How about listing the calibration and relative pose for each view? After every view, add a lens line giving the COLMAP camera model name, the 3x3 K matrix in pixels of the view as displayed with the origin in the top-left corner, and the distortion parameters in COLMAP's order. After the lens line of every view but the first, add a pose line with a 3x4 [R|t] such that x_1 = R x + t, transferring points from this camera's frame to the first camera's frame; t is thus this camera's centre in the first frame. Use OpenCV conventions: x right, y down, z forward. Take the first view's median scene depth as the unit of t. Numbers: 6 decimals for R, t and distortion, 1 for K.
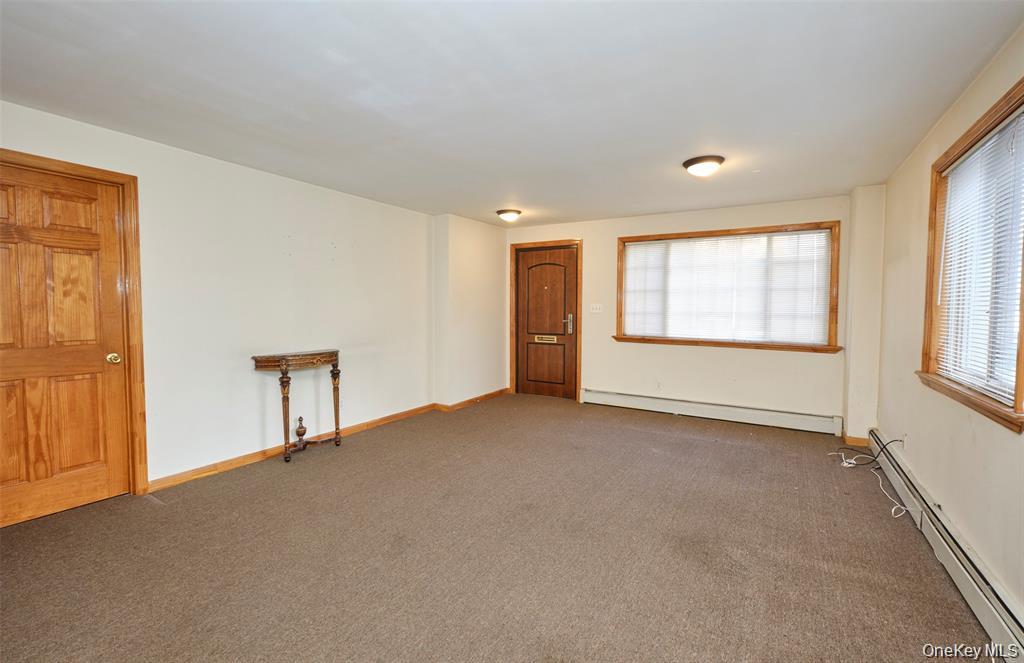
lens RADIAL K [[439.2, 0, 512.0], [0, 439.2, 331.5], [0, 0, 1]] dist [-0.001556, -0.000385]
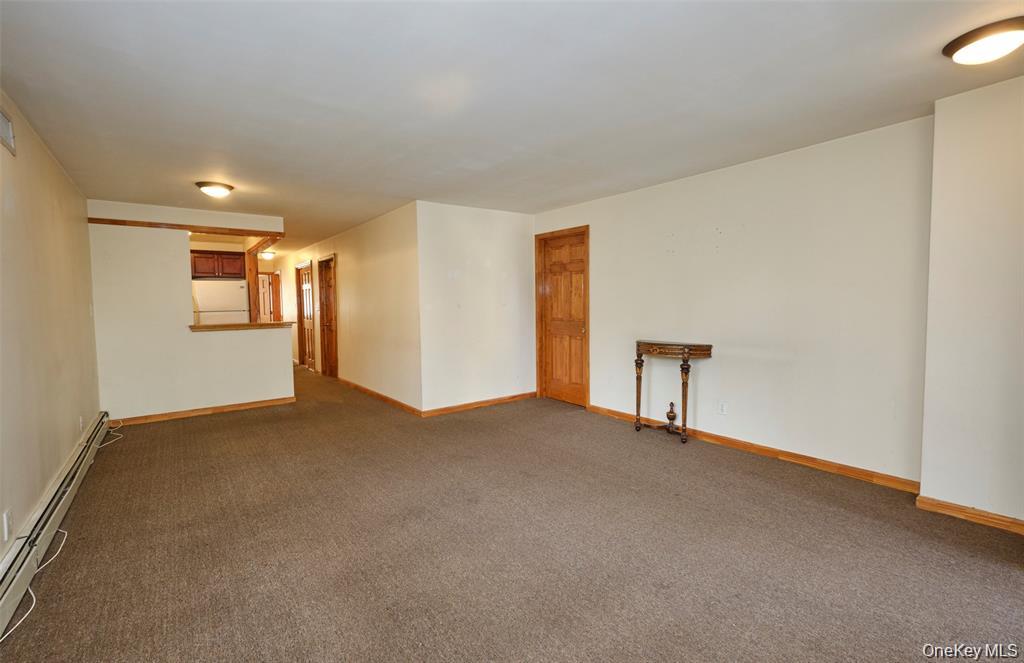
lens RADIAL K [[465.8, 0, 512.0], [0, 465.8, 331.5], [0, 0, 1]] dist [-0.000331, -0.000093]
pose [[-0.382150, 0.070558, -0.921403, 0.779897], [-0.029824, 0.995620, 0.088611, -0.074560], [0.923619, 0.061343, -0.378371, 1.171952]]
